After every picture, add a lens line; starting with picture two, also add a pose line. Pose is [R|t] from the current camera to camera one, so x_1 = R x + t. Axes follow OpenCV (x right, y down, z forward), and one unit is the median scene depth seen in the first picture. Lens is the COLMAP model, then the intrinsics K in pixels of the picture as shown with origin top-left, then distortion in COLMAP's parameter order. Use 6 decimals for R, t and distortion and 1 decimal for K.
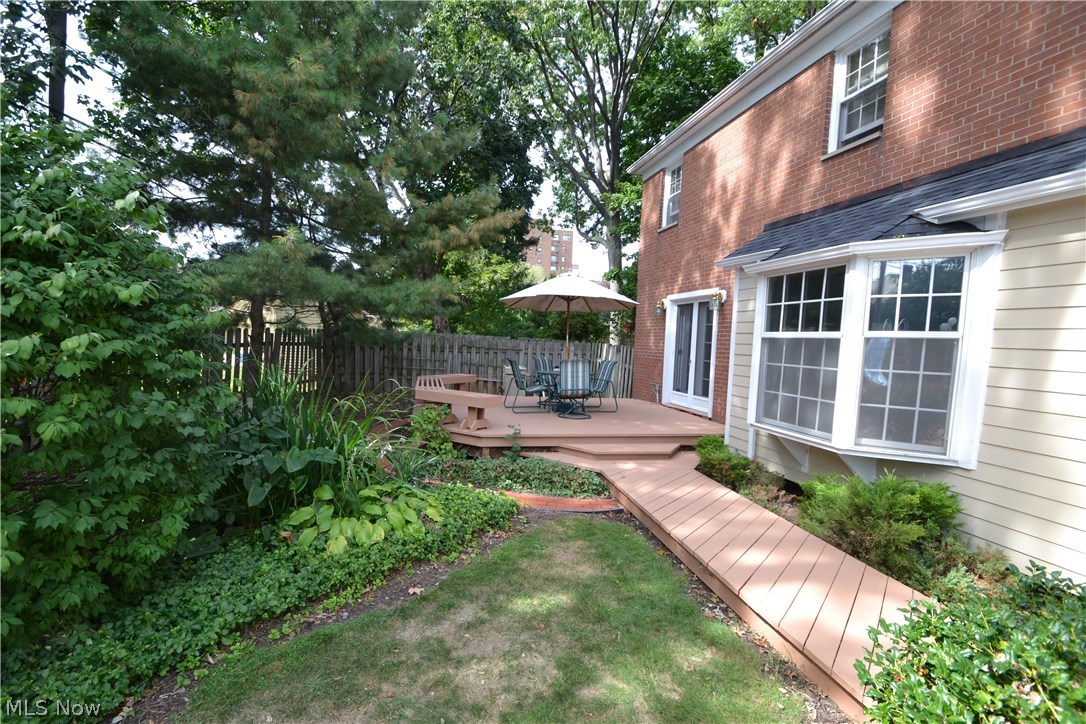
lens RADIAL K [[488.5, 0, 520.4], [0, 488.5, 381.3], [0, 0, 1]] dist [0.001784, -0.007914]
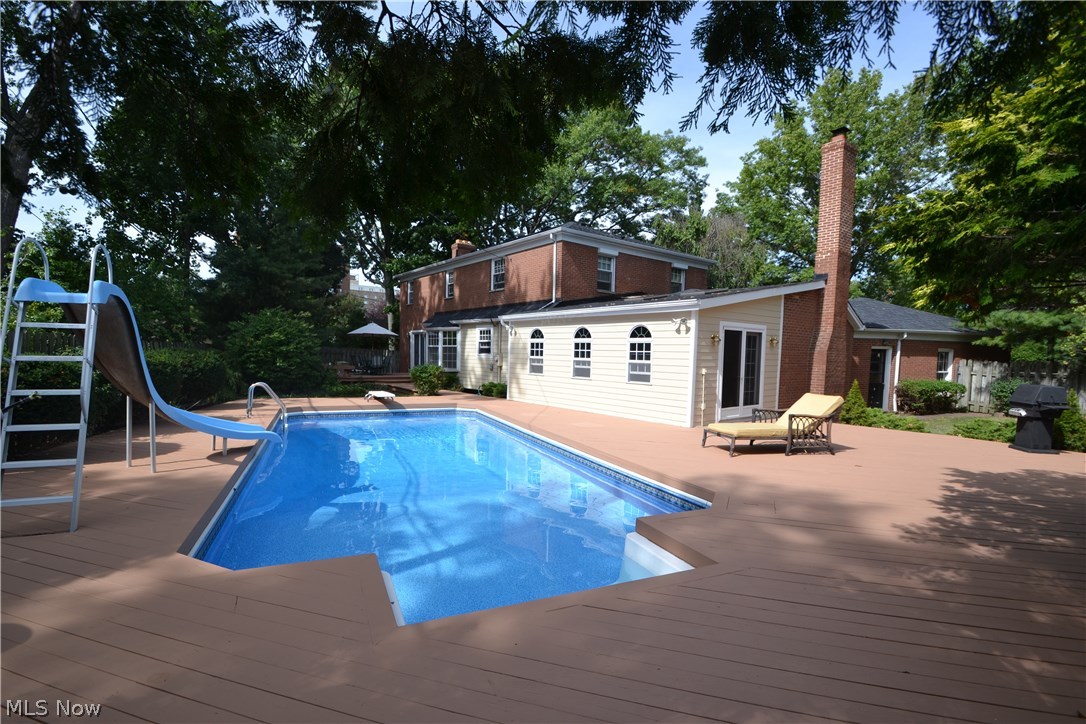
lens RADIAL K [[488.5, 0, 520.4], [0, 488.5, 381.3], [0, 0, 1]] dist [0.001784, -0.007914]
pose [[0.905904, -0.050593, 0.420450, -0.386527], [0.055929, 0.998435, -0.000362, 0.178830], [-0.419773, 0.023843, 0.907316, -2.234441]]
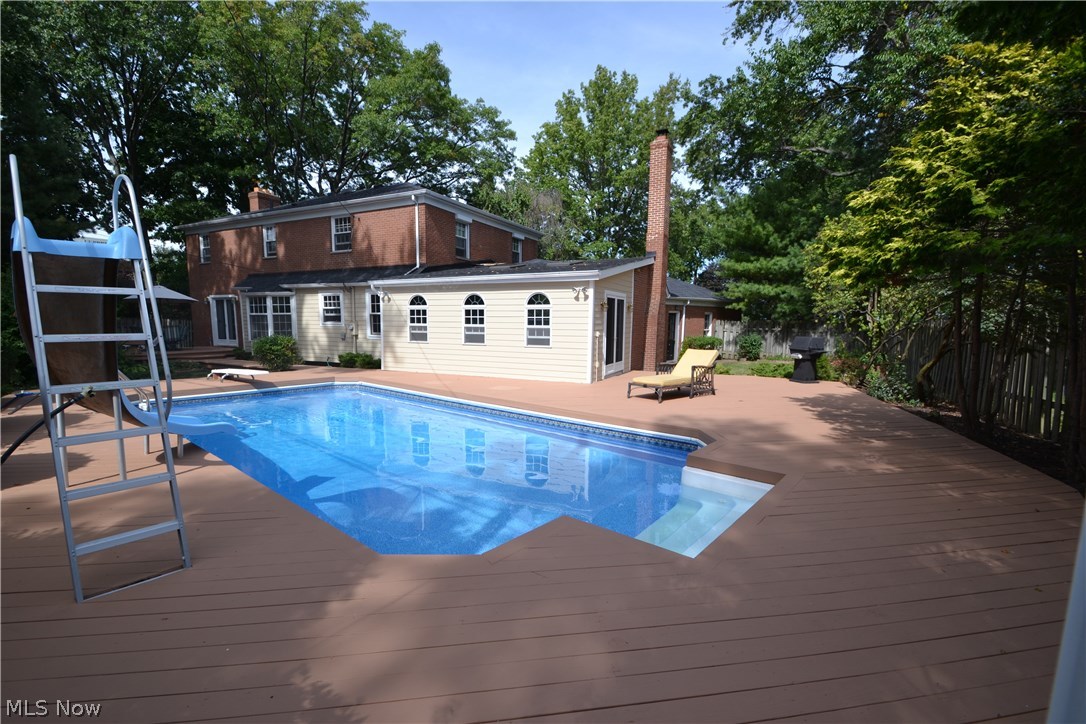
lens RADIAL K [[488.5, 0, 520.4], [0, 488.5, 381.3], [0, 0, 1]] dist [0.001784, -0.007914]
pose [[0.628550, -0.135895, 0.765805, -0.751549], [0.089580, 0.990714, 0.102281, 0.144571], [-0.772593, 0.004312, 0.634887, -1.998944]]
